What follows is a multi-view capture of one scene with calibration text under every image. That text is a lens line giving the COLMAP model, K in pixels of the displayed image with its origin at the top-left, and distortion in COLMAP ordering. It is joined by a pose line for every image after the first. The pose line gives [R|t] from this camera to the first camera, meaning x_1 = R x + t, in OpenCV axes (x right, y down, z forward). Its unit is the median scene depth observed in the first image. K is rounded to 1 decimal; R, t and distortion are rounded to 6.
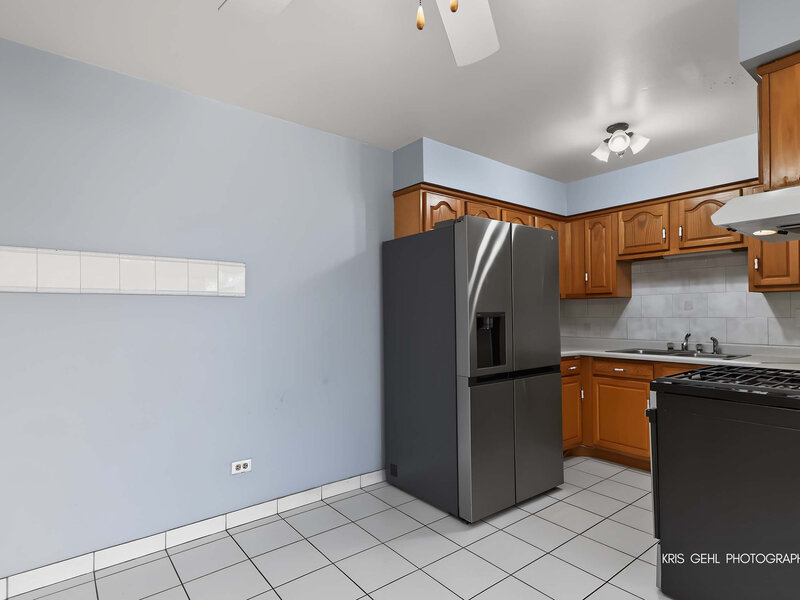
lens RADIAL K [[430.7, 0, 400.4], [0, 430.7, 309.1], [0, 0, 1]] dist [-0.000425, -0.000043]
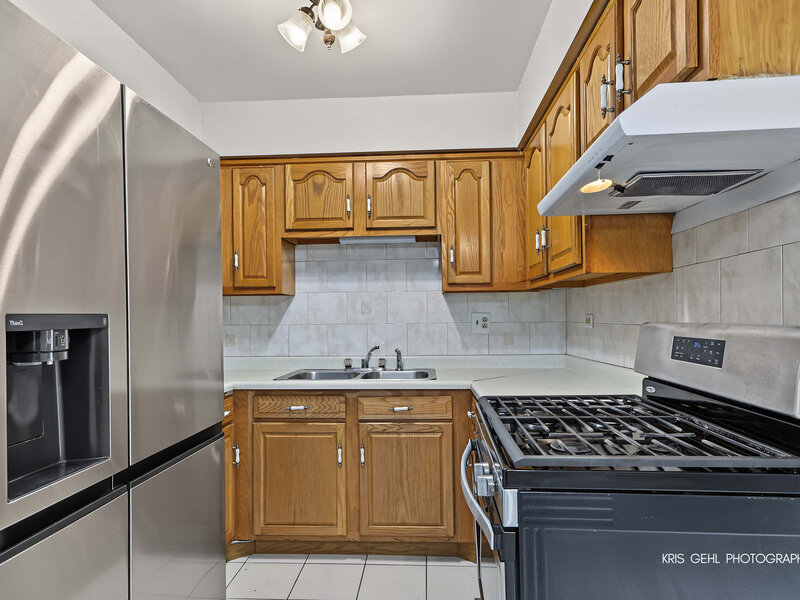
lens RADIAL K [[485.3, 0, 399.4], [0, 485.3, 312.9], [0, 0, 1]] dist [0.000345, 0.001299]
pose [[0.667330, 0.007286, 0.744727, 0.074446], [-0.004830, 0.999973, -0.005454, 0.004779], [-0.744747, 0.000043, 0.667347, 0.394823]]
